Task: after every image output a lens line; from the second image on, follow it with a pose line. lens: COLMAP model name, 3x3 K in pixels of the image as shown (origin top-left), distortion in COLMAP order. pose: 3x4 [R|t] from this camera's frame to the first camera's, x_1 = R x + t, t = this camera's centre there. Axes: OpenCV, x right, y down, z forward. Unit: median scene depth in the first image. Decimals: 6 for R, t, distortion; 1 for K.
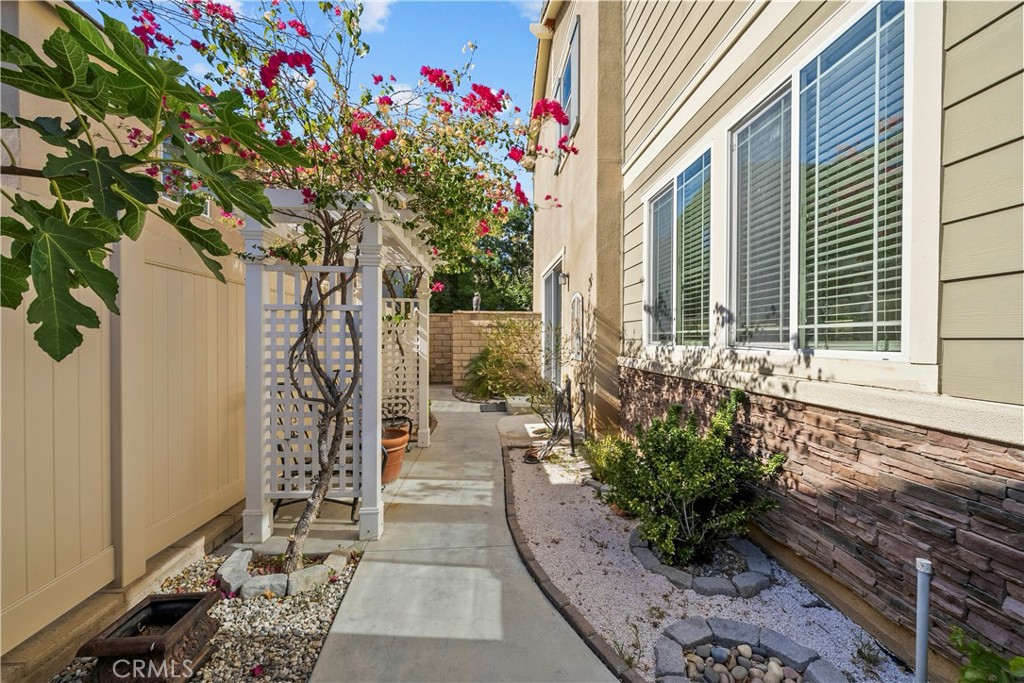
lens RADIAL K [[405.7, 0, 512.0], [0, 405.7, 341.5], [0, 0, 1]] dist [-0.002636, -0.000373]
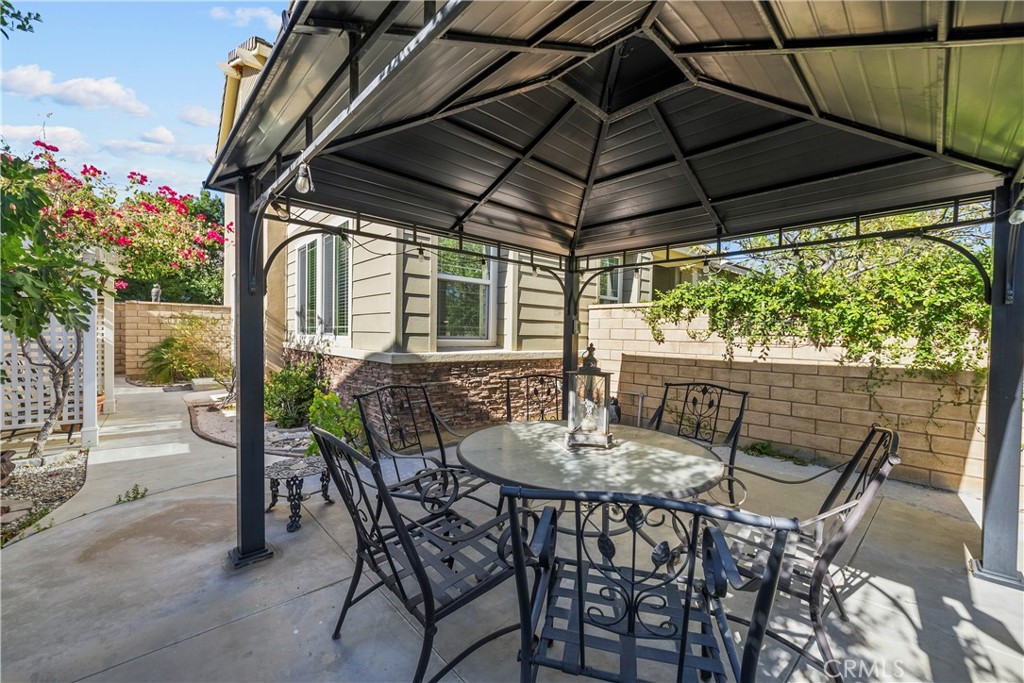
lens RADIAL K [[405.7, 0, 512.0], [0, 405.7, 341.5], [0, 0, 1]] dist [-0.002636, -0.000373]
pose [[0.793975, -0.002668, 0.607945, 0.008953], [-0.009421, 0.999816, 0.016692, 0.000826], [-0.607878, -0.018980, 0.793804, -0.507715]]
